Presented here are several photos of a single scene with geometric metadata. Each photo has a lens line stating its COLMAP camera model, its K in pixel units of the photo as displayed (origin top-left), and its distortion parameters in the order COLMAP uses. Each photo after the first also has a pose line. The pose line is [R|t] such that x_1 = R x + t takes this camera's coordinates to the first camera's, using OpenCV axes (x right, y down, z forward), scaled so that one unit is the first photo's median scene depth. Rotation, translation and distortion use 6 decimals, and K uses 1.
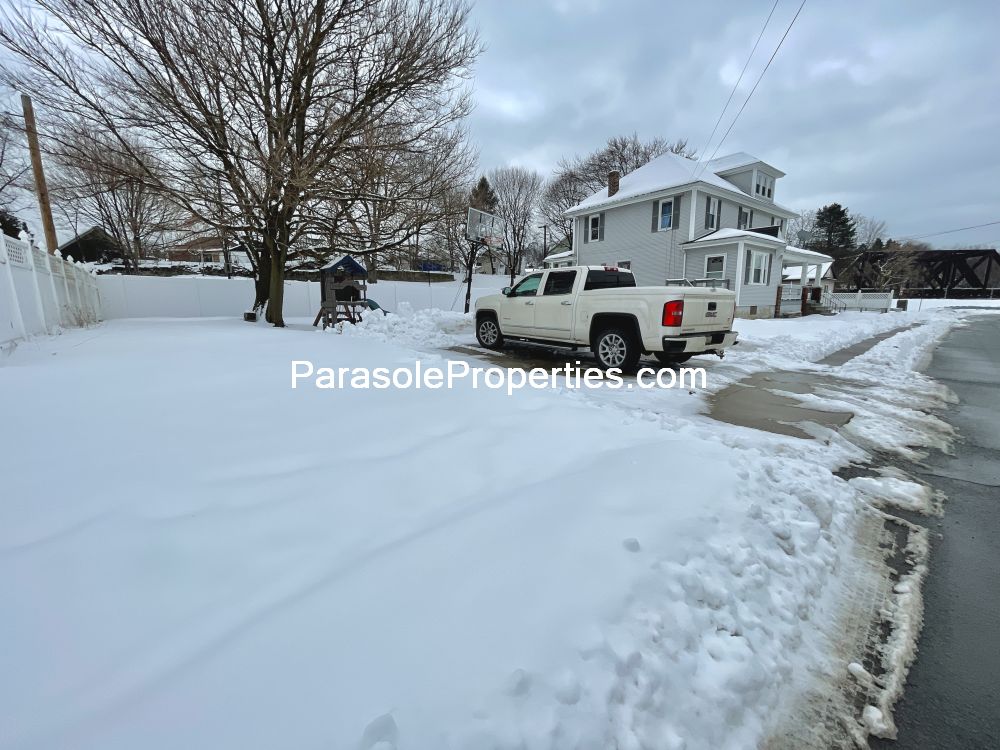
lens RADIAL K [[406.7, 0, 500.0], [0, 406.7, 375.0], [0, 0, 1]] dist [-0.002485, -0.000182]
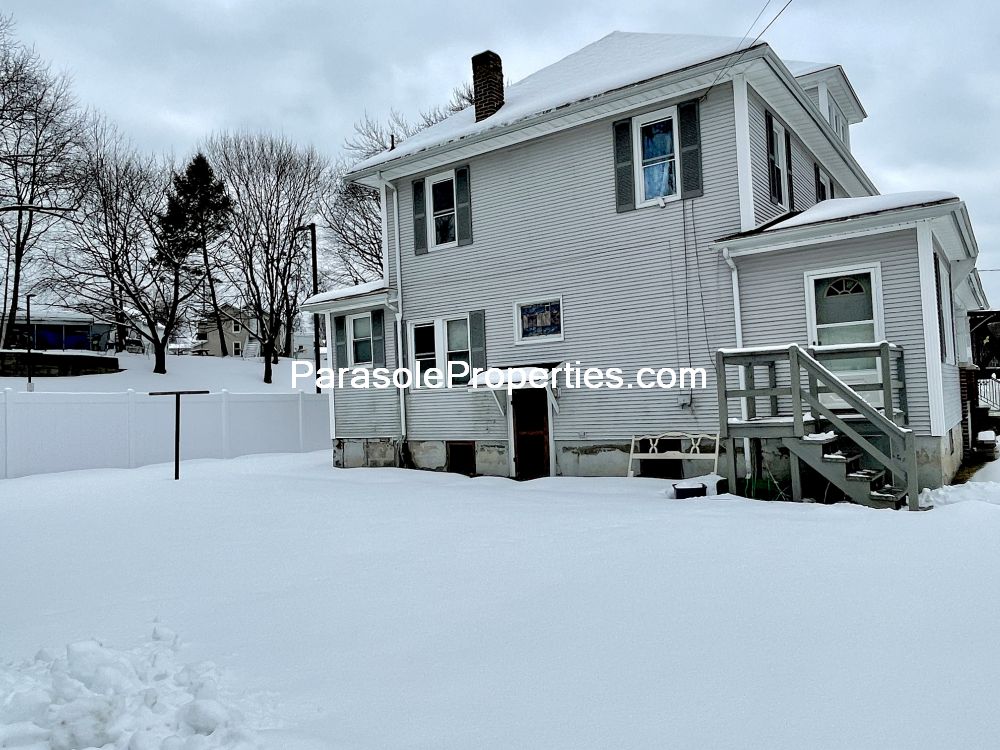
lens RADIAL K [[738.0, 0, 500.0], [0, 738.0, 375.0], [0, 0, 1]] dist [0.001789, 0.000327]
pose [[0.956104, -0.020943, 0.292278, 0.093577], [0.084046, 0.975134, -0.205059, -0.095873], [-0.280715, 0.220623, 0.934090, 0.433434]]
